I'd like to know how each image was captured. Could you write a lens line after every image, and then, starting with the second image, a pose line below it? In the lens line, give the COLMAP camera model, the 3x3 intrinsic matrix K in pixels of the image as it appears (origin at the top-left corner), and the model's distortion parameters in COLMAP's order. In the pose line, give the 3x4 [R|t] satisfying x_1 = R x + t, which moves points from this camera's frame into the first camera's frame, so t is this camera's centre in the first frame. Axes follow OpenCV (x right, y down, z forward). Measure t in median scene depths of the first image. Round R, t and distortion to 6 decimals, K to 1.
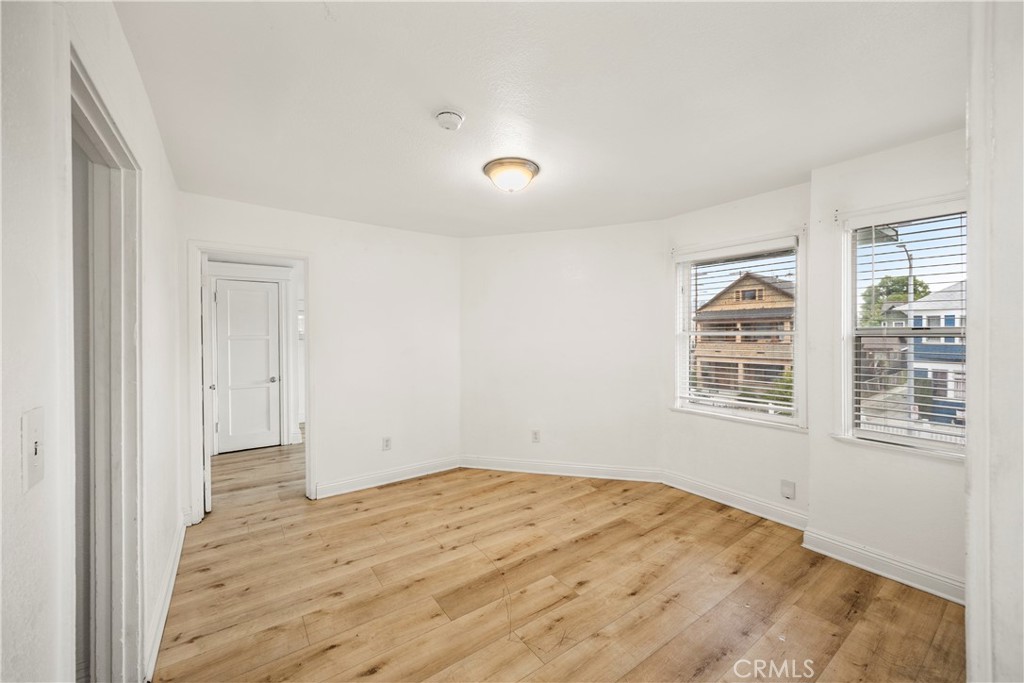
lens RADIAL K [[390.8, 0, 512.2], [0, 390.8, 339.2], [0, 0, 1]] dist [-0.001923, -0.000248]
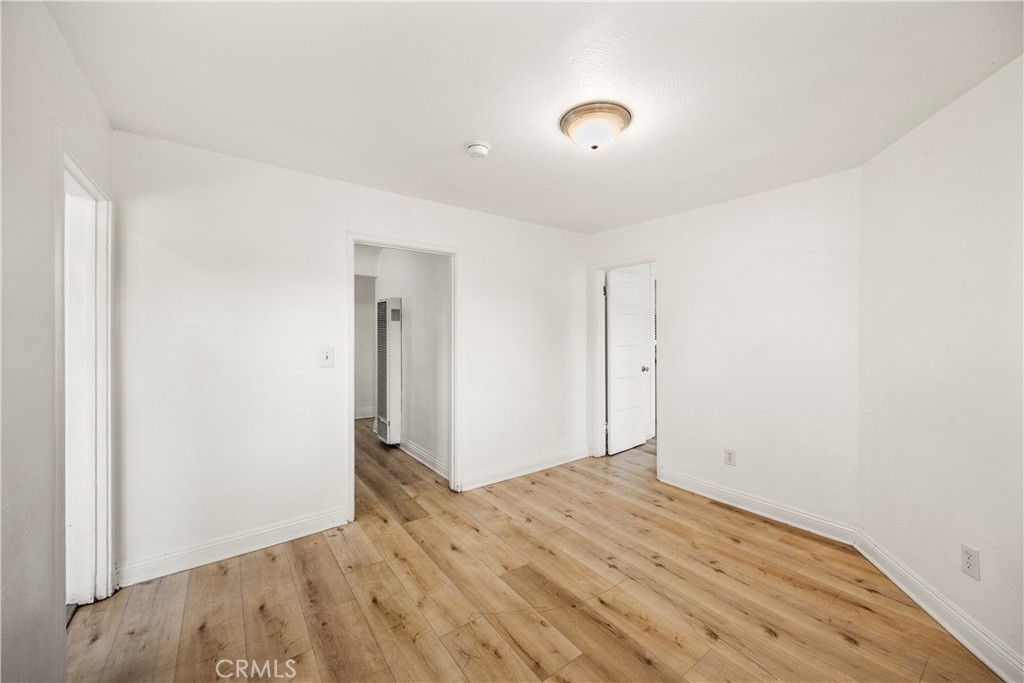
lens RADIAL K [[390.8, 0, 518.0], [0, 390.8, 334.4], [0, 0, 1]] dist [-0.001923, -0.000248]
pose [[0.023292, 0.011071, -0.999667, 0.689500], [-0.008330, 0.999906, 0.010880, -0.001515], [0.999694, 0.008074, 0.023382, 0.716971]]
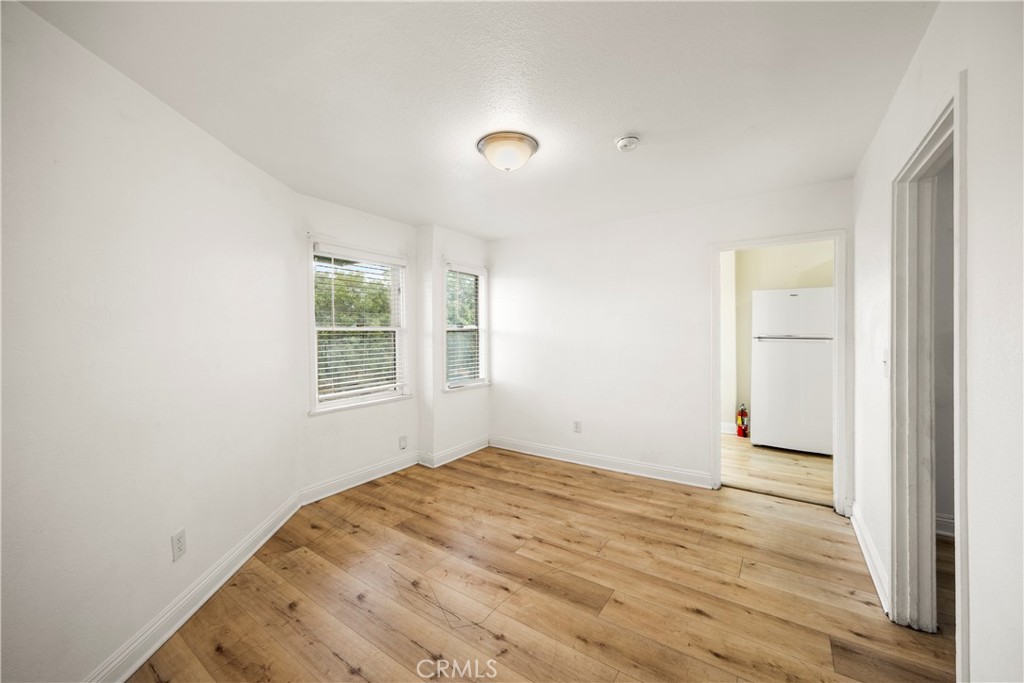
lens RADIAL K [[390.8, 0, 515.4], [0, 390.8, 333.0], [0, 0, 1]] dist [-0.001923, -0.000248]
pose [[-0.338258, 0.002016, 0.941051, -0.757095], [0.021328, 0.999757, 0.005525, -0.000911], [-0.940812, 0.021940, -0.338218, 1.126445]]
